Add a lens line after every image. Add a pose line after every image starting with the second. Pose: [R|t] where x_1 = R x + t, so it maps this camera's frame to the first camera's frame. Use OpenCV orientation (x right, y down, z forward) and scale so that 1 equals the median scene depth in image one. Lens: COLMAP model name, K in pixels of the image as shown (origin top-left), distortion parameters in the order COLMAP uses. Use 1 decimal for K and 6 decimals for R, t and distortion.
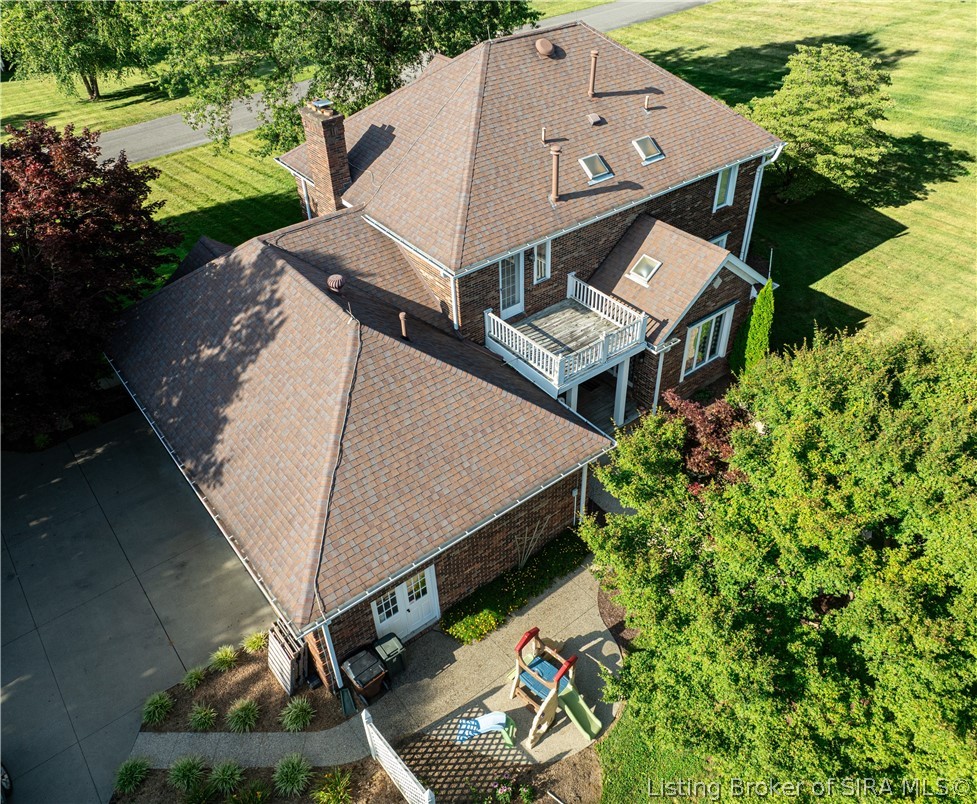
lens RADIAL K [[742.5, 0, 493.9], [0, 742.5, 386.7], [0, 0, 1]] dist [-0.037830, 0.009375]
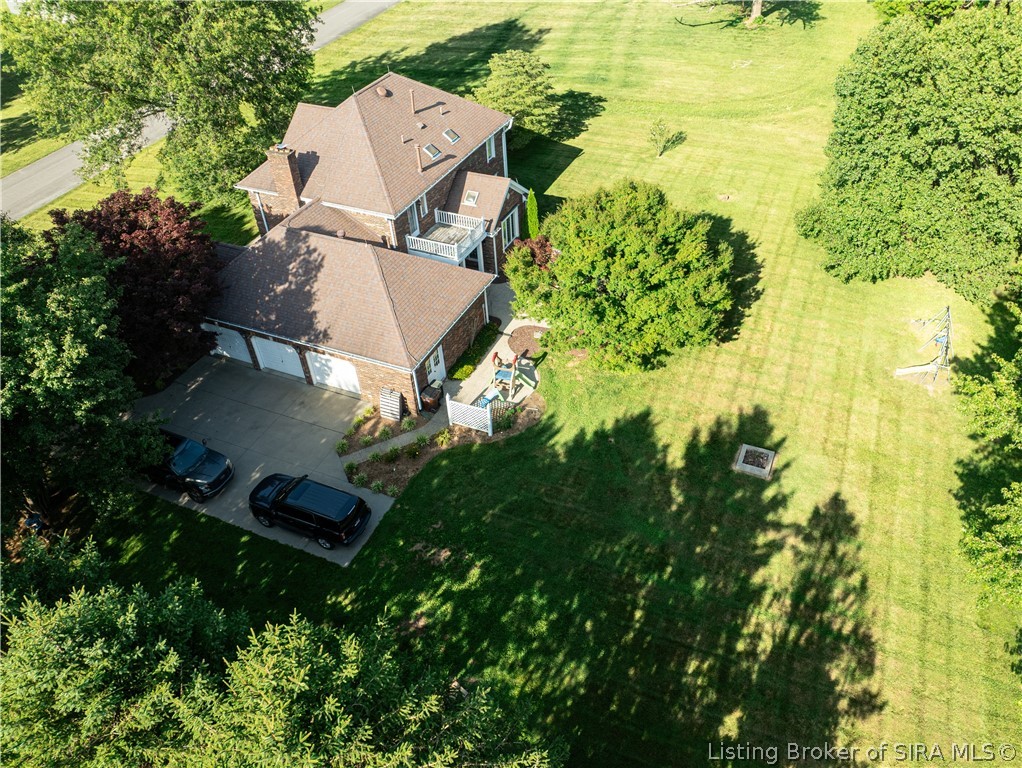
lens RADIAL K [[772.9, 0, 511.0], [0, 772.9, 384.0], [0, 0, 1]] dist [0.002292, -0.002593]
pose [[0.890586, -0.301790, 0.340263, -0.488900], [0.298444, 0.952312, 0.063504, 0.187365], [-0.343202, 0.044993, 0.938183, -0.816648]]
